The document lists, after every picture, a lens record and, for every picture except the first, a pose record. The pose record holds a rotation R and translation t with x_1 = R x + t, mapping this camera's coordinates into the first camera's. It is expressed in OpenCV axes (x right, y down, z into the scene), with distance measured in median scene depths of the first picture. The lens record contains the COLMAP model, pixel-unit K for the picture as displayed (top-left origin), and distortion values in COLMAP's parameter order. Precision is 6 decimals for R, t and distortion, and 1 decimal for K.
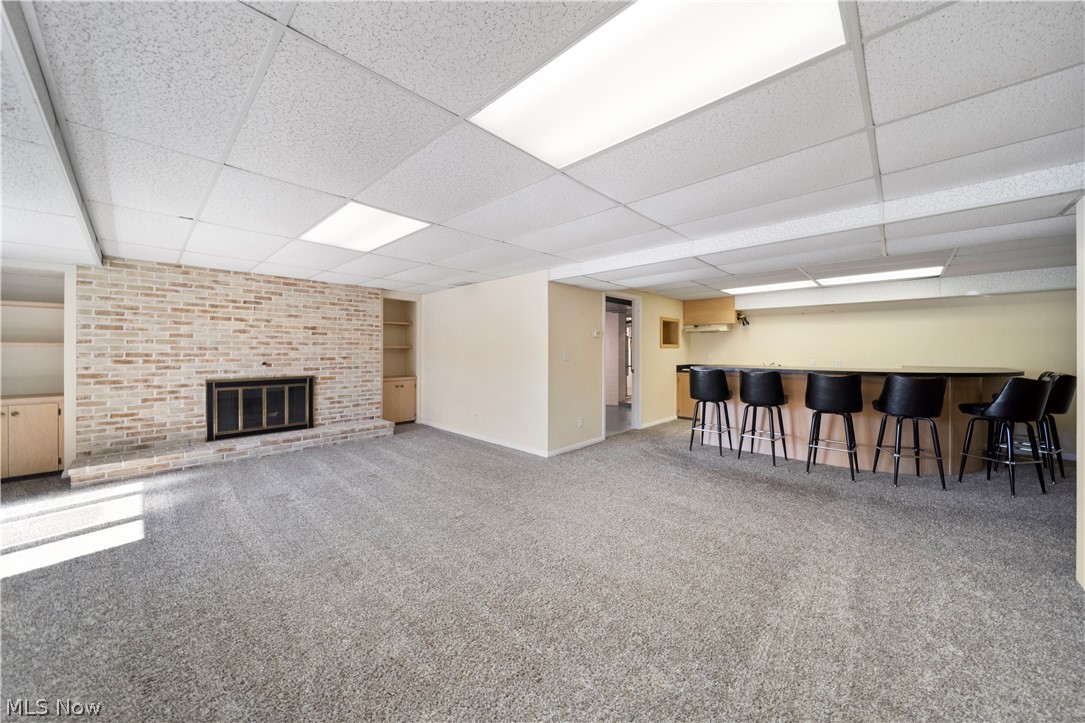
lens RADIAL K [[380.1, 0, 545.0], [0, 380.1, 353.3], [0, 0, 1]] dist [-0.000044, -0.000017]
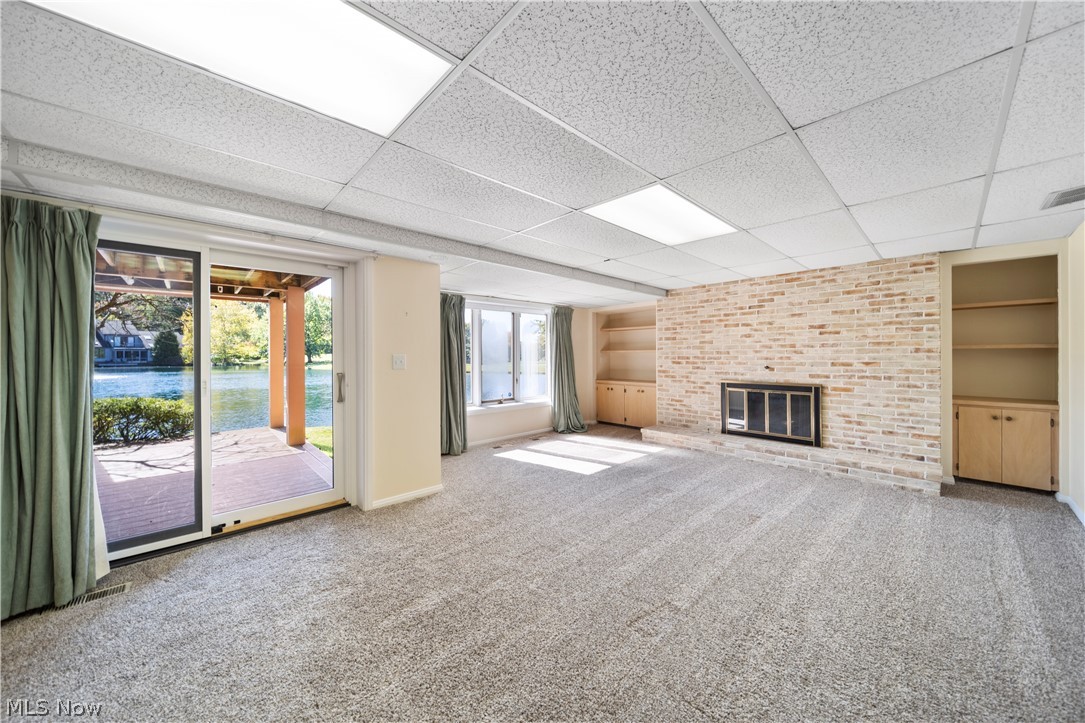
lens RADIAL K [[380.1, 0, 546.2], [0, 380.1, 356.4], [0, 0, 1]] dist [-0.000044, -0.000017]
pose [[-0.062642, 0.002695, -0.998032, 0.267638], [-0.002777, 0.999992, 0.002875, -0.002822], [0.998032, 0.002952, -0.062634, 0.492968]]
